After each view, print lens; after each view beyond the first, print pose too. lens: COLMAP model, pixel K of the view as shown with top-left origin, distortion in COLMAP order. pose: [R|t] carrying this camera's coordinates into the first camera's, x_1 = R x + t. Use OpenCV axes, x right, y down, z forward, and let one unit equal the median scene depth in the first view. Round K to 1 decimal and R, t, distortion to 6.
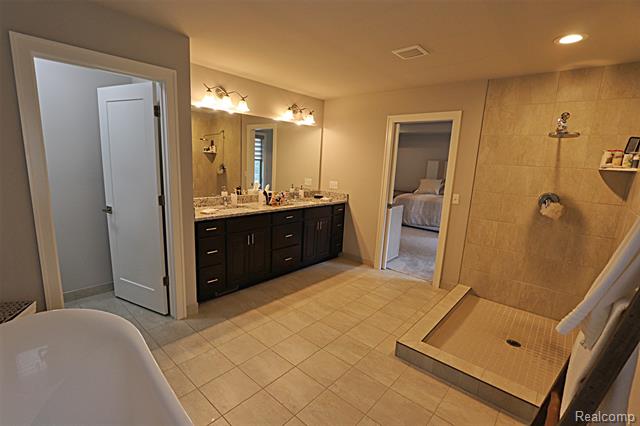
lens RADIAL K [[295.0, 0, 316.4], [0, 295.0, 214.6], [0, 0, 1]] dist [-0.001548, 0.000352]
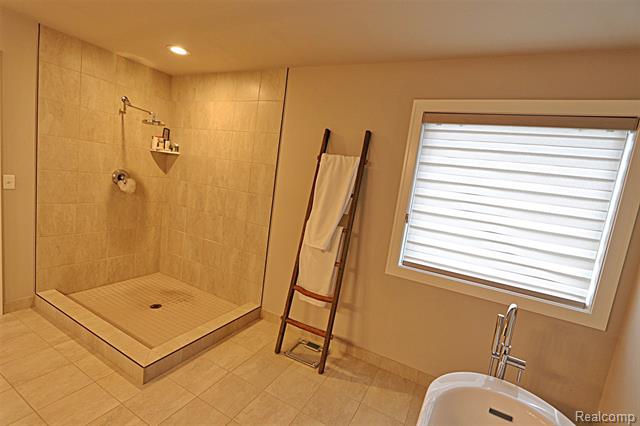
lens RADIAL K [[295.0, 0, 316.4], [0, 295.0, 214.6], [0, 0, 1]] dist [-0.001548, 0.000352]
pose [[-0.220190, -0.208265, 0.952965, -0.419395], [0.034106, 0.974701, 0.220895, -0.123264], [-0.974861, 0.081140, -0.207516, 0.518230]]
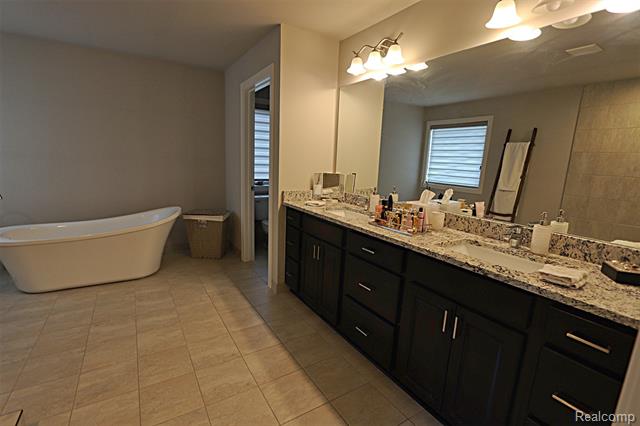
lens RADIAL K [[302.3, 0, 317.3], [0, 302.3, 214.5], [0, 0, 1]] dist [-0.001102, -0.000004]
pose [[-0.297631, 0.109979, -0.948325, 0.486226], [-0.226535, 0.956836, 0.182064, -0.143534], [0.927414, 0.269017, -0.259870, 1.246927]]
